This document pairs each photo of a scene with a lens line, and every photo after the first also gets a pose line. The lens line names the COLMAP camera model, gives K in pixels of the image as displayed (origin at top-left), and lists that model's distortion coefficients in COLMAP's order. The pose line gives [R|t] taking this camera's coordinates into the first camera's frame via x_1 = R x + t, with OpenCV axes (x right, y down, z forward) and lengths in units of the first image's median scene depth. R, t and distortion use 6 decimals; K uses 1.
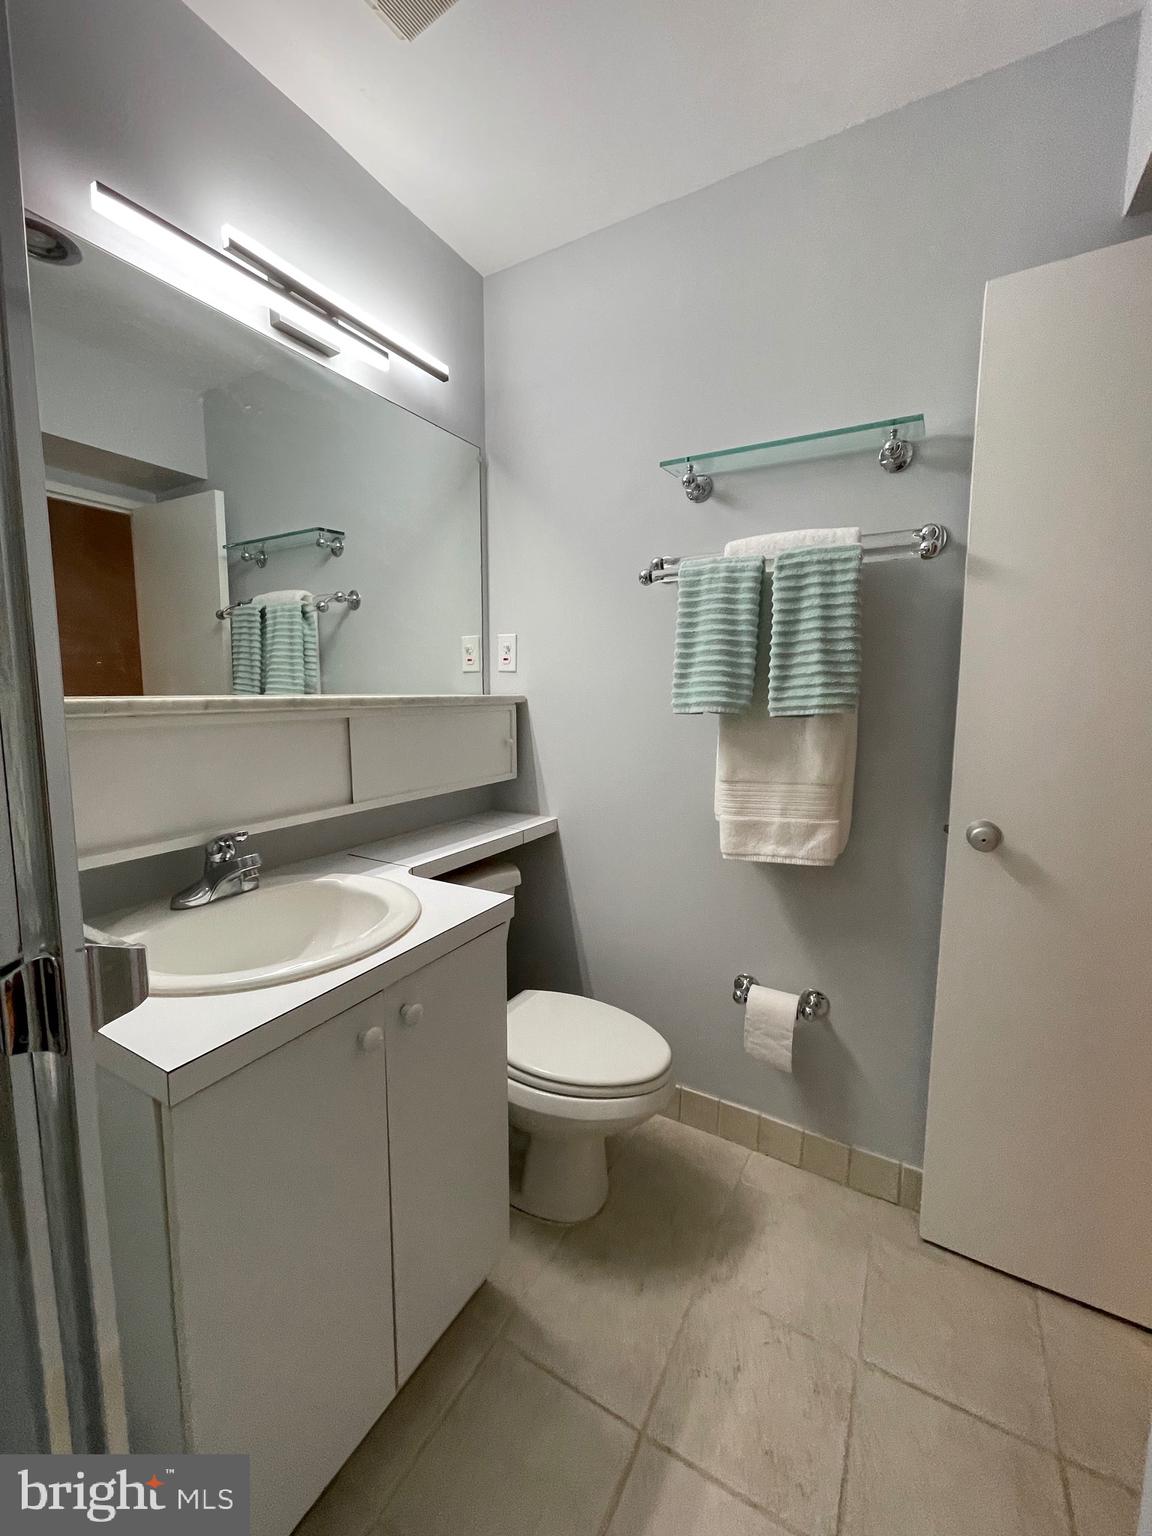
lens RADIAL K [[612.8, 0, 570.9], [0, 612.8, 758.3], [0, 0, 1]] dist [-0.012157, -0.000157]
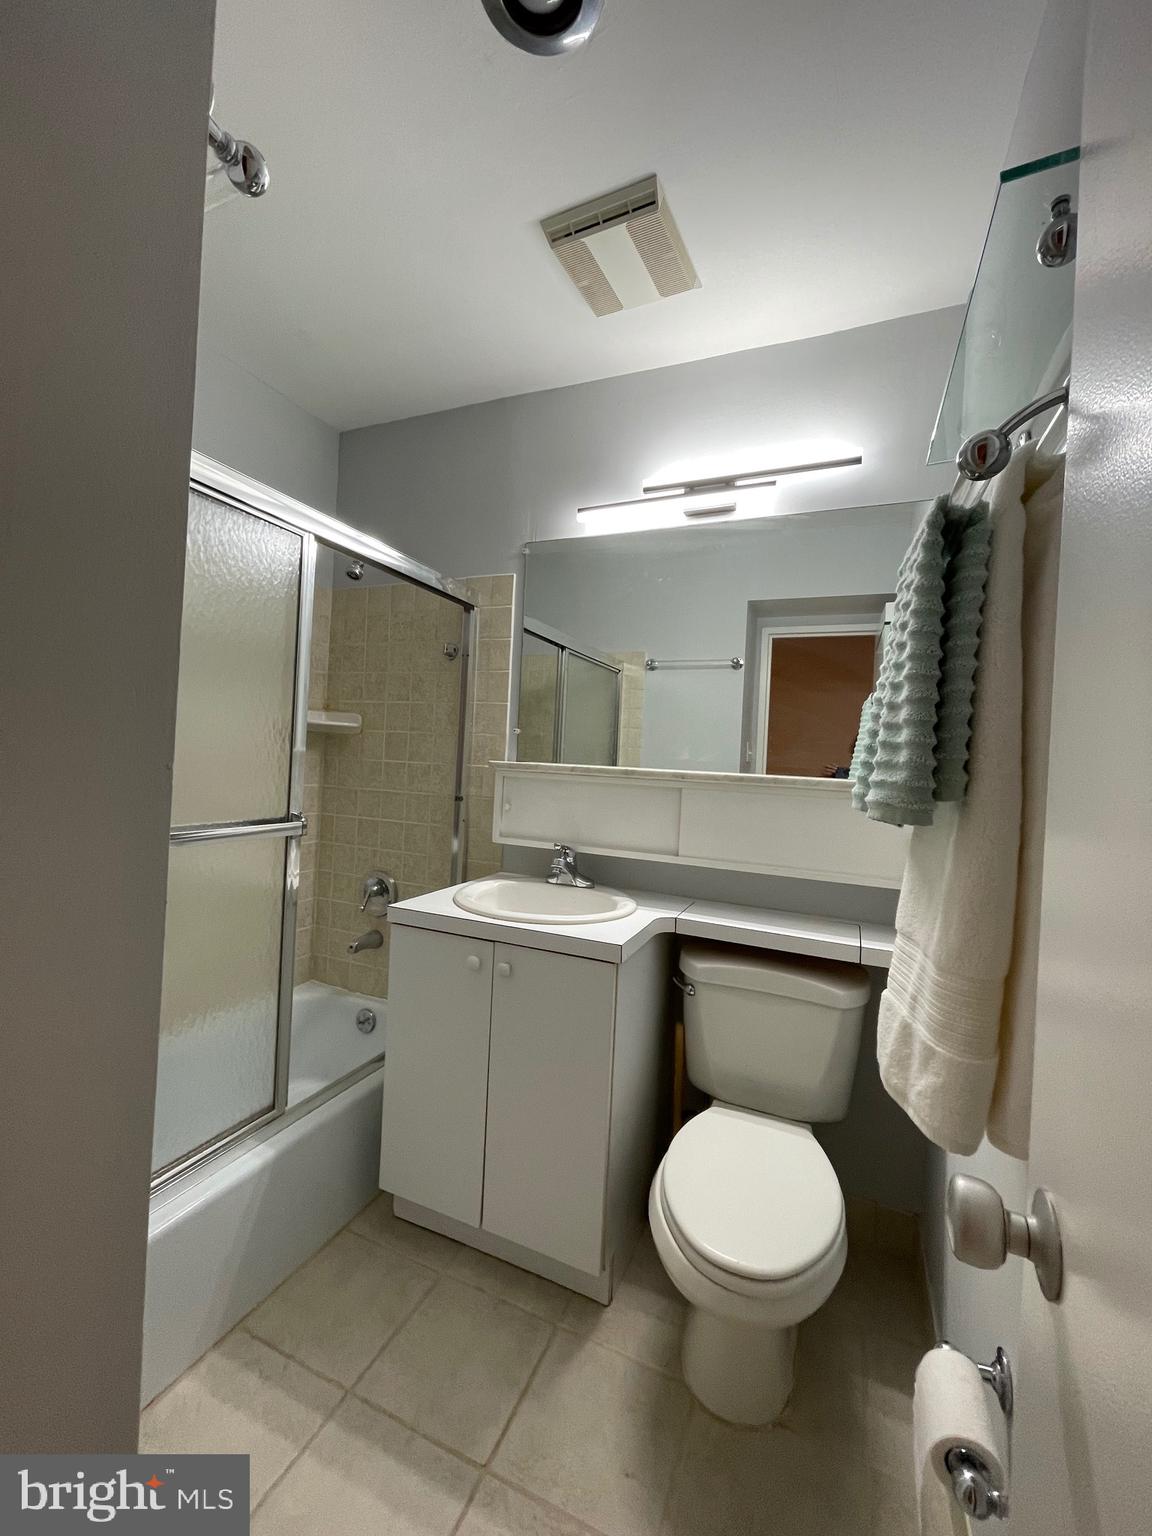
lens RADIAL K [[612.8, 0, 570.9], [0, 612.8, 758.3], [0, 0, 1]] dist [-0.012157, -0.000157]
pose [[0.103526, 0.000669, -0.994627, 0.983701], [-0.164839, 0.986183, -0.016494, -0.077420], [0.980872, 0.165661, 0.102206, 0.710007]]
